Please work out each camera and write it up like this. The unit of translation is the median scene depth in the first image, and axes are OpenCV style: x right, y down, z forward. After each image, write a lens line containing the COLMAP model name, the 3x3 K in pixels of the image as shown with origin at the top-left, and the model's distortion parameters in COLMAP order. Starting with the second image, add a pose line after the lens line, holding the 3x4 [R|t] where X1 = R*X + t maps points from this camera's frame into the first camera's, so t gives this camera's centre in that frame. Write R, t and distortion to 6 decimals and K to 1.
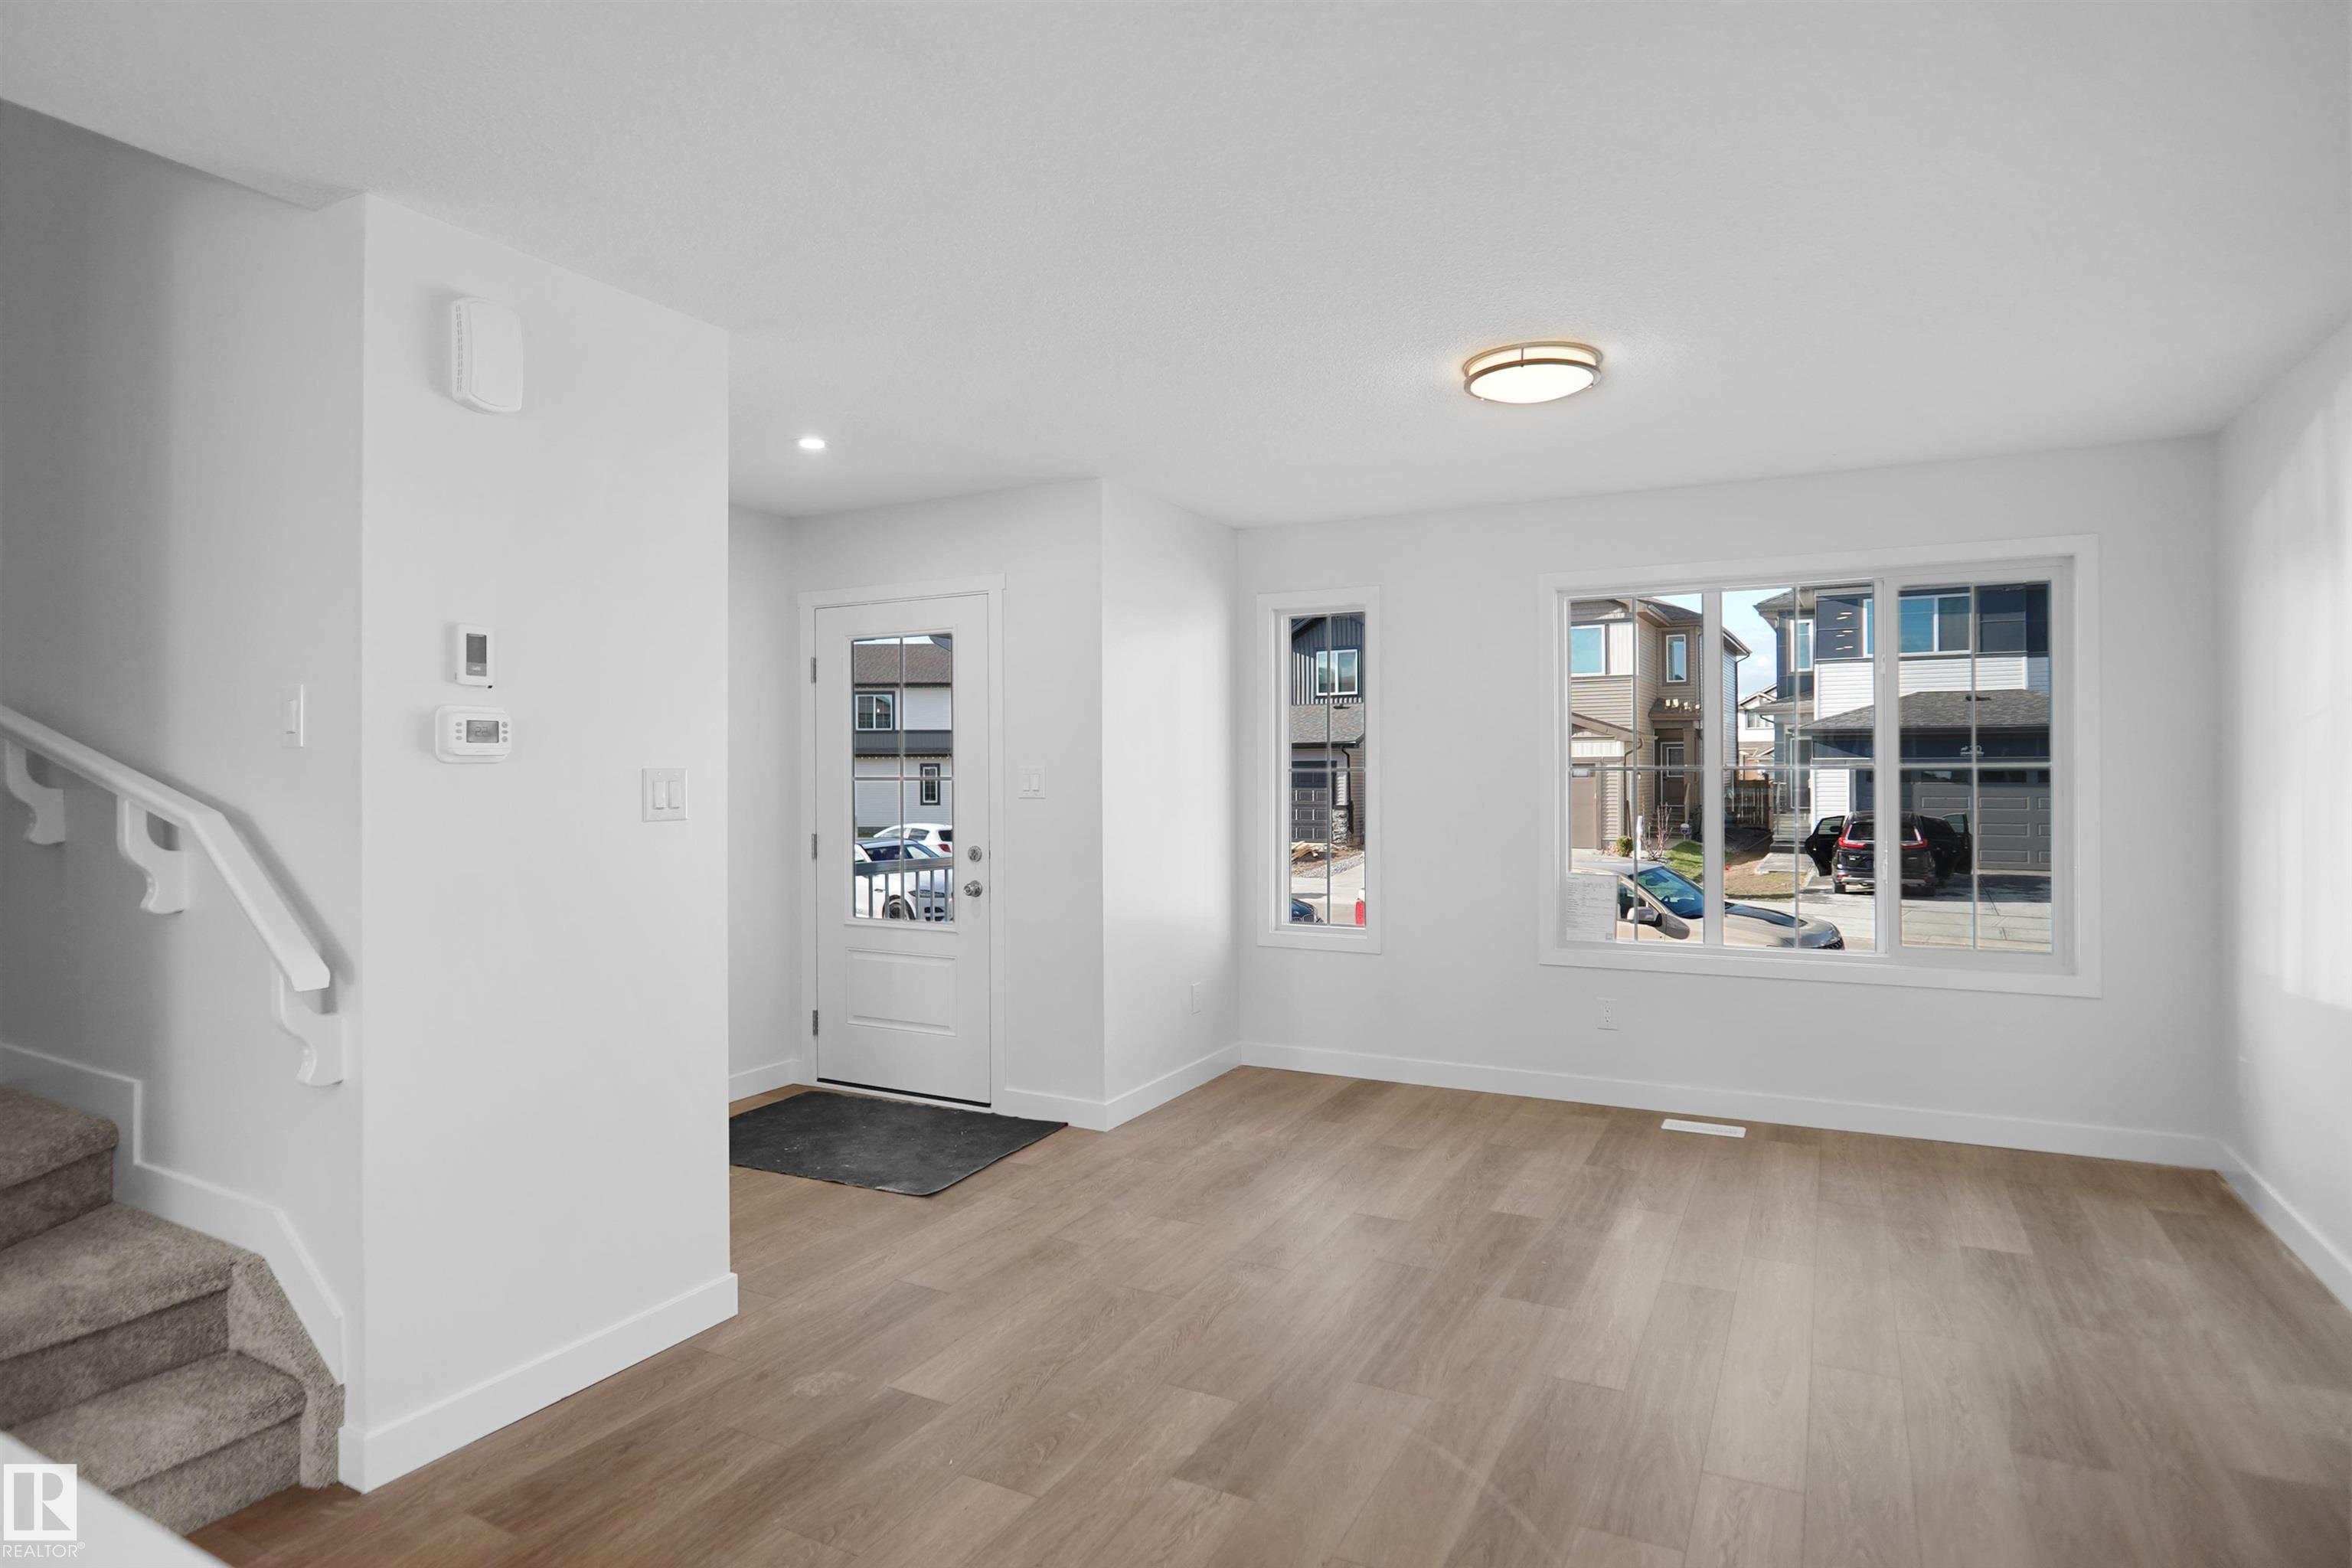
lens RADIAL K [[1274.7, 0, 1159.8], [0, 1274.7, 768.3], [0, 0, 1]] dist [-0.030787, 0.002186]
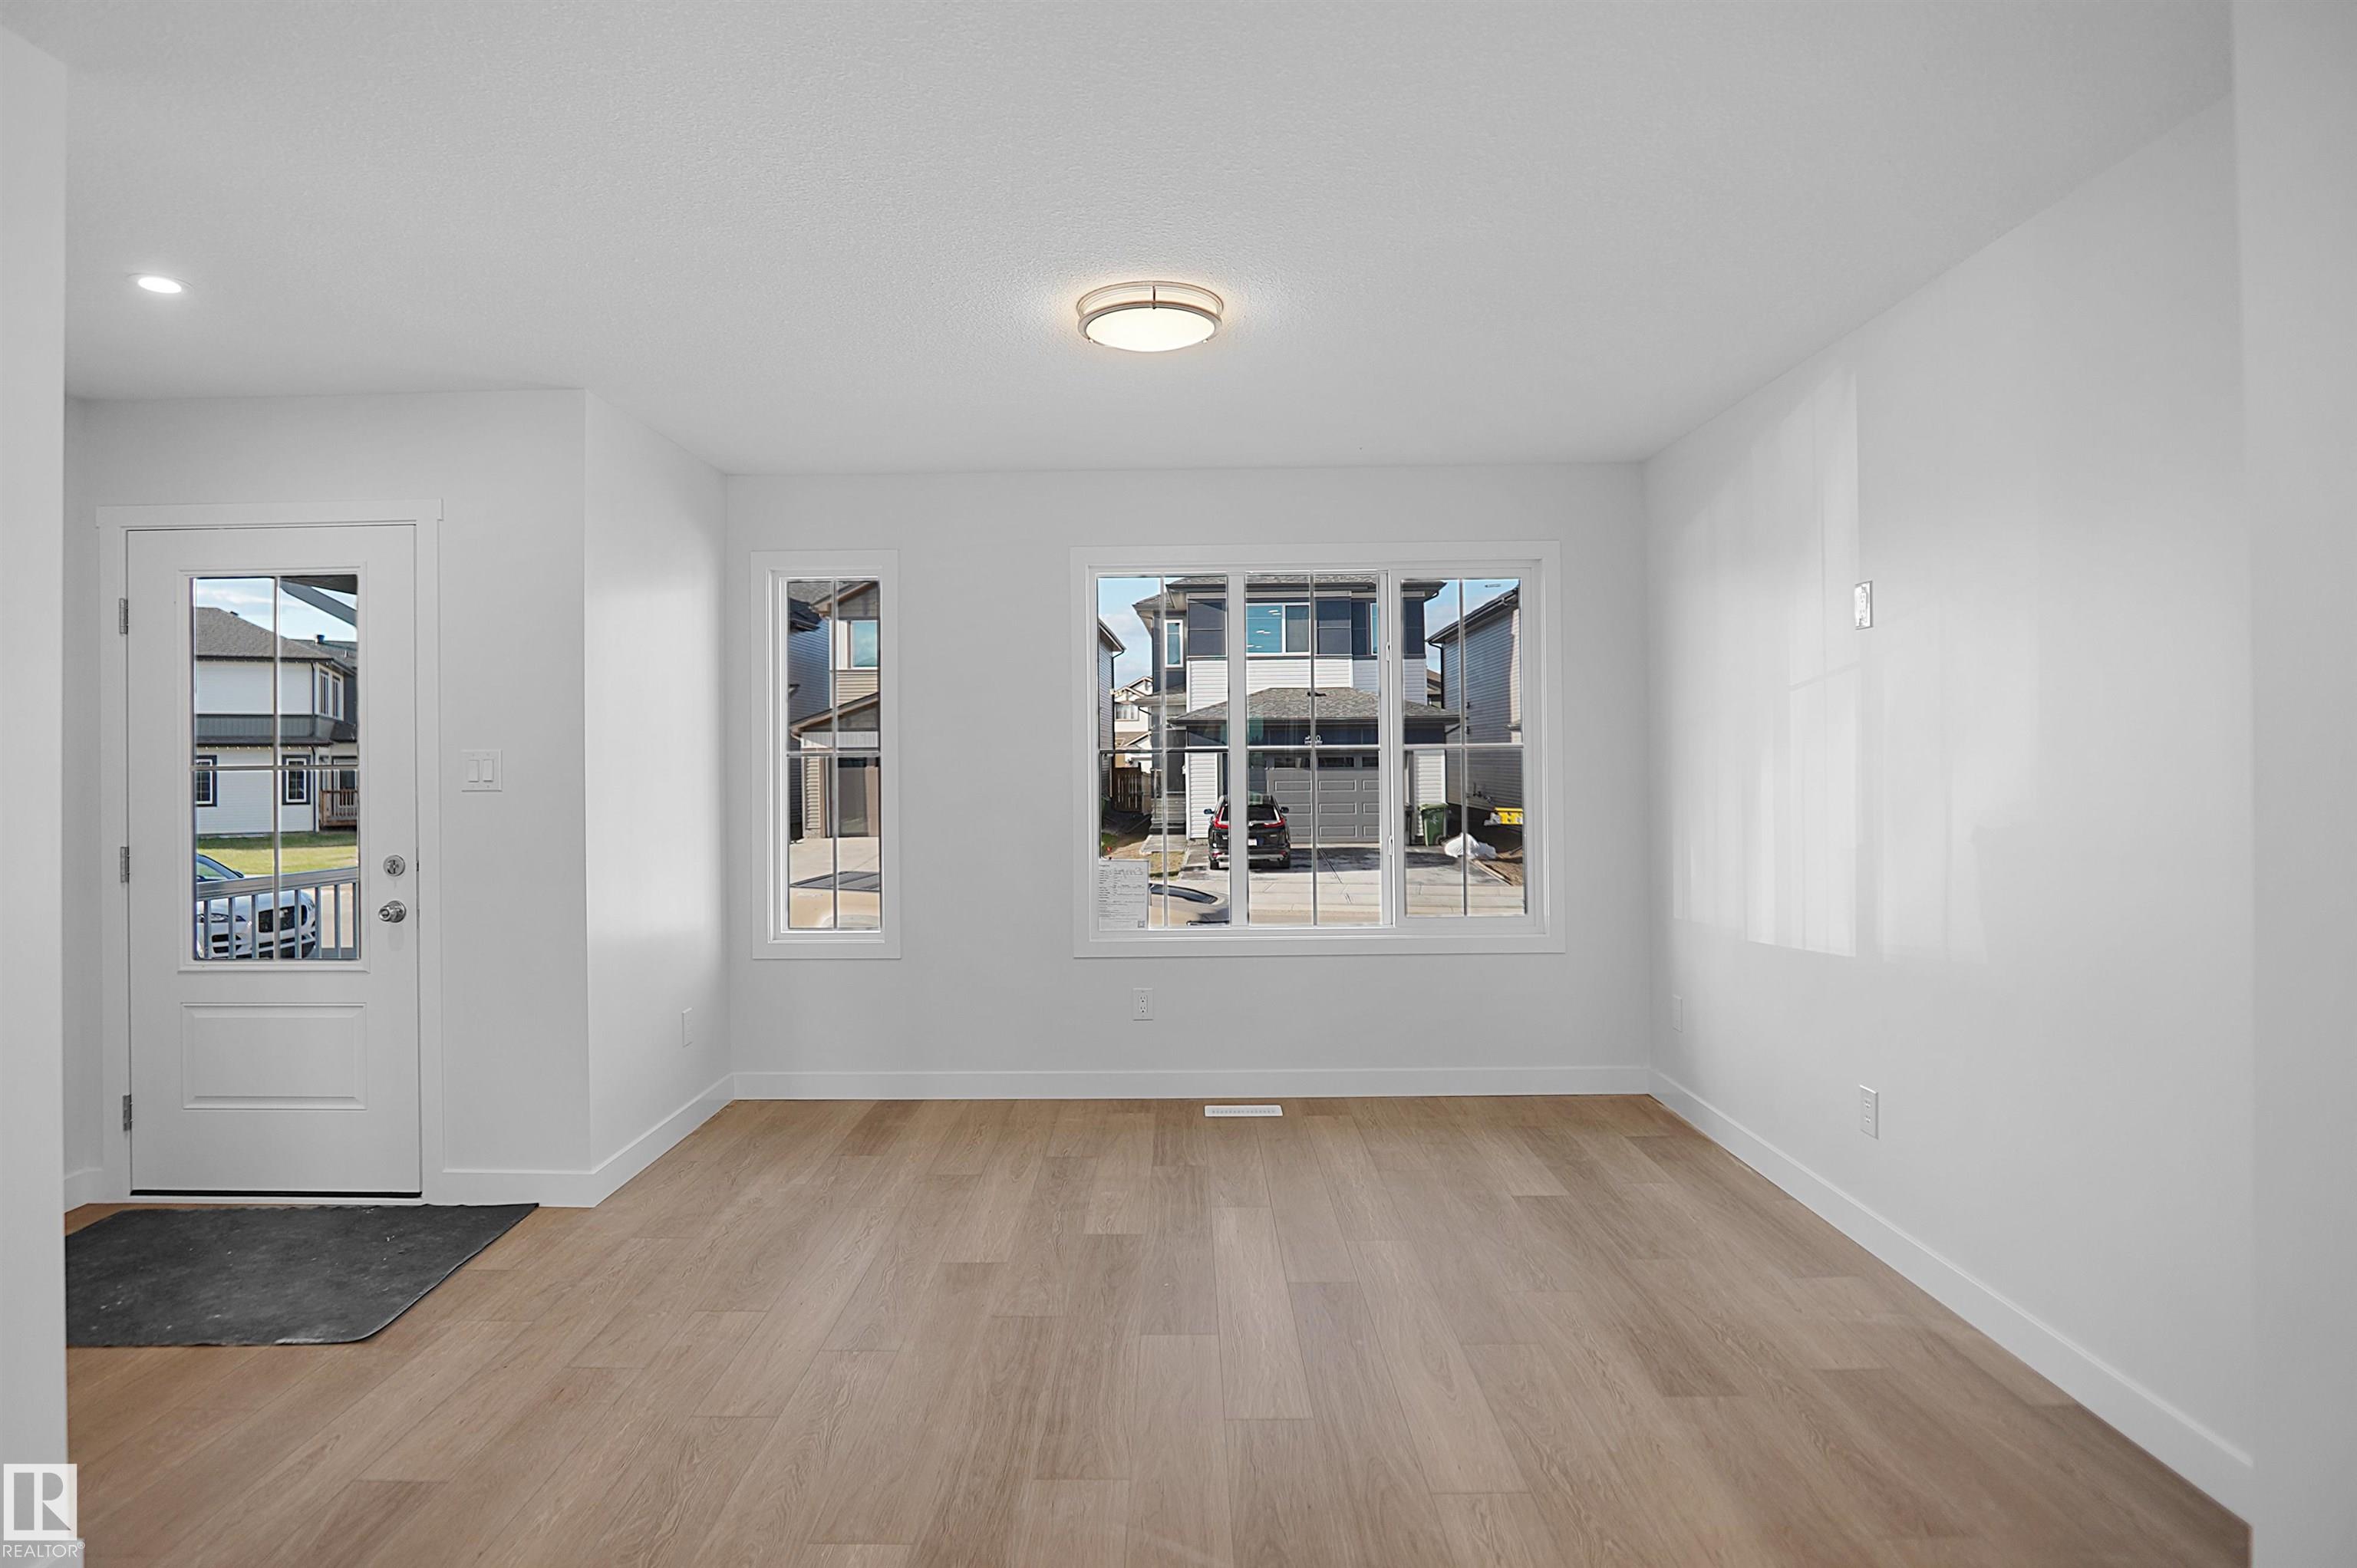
lens RADIAL K [[1292.6, 0, 1164.6], [0, 1292.6, 748.4], [0, 0, 1]] dist [-0.038607, 0.012162]
pose [[0.888516, -0.001018, 0.458845, -0.097053], [0.004465, 0.999969, -0.006429, 0.004671], [-0.458824, 0.007761, 0.888493, 0.127782]]
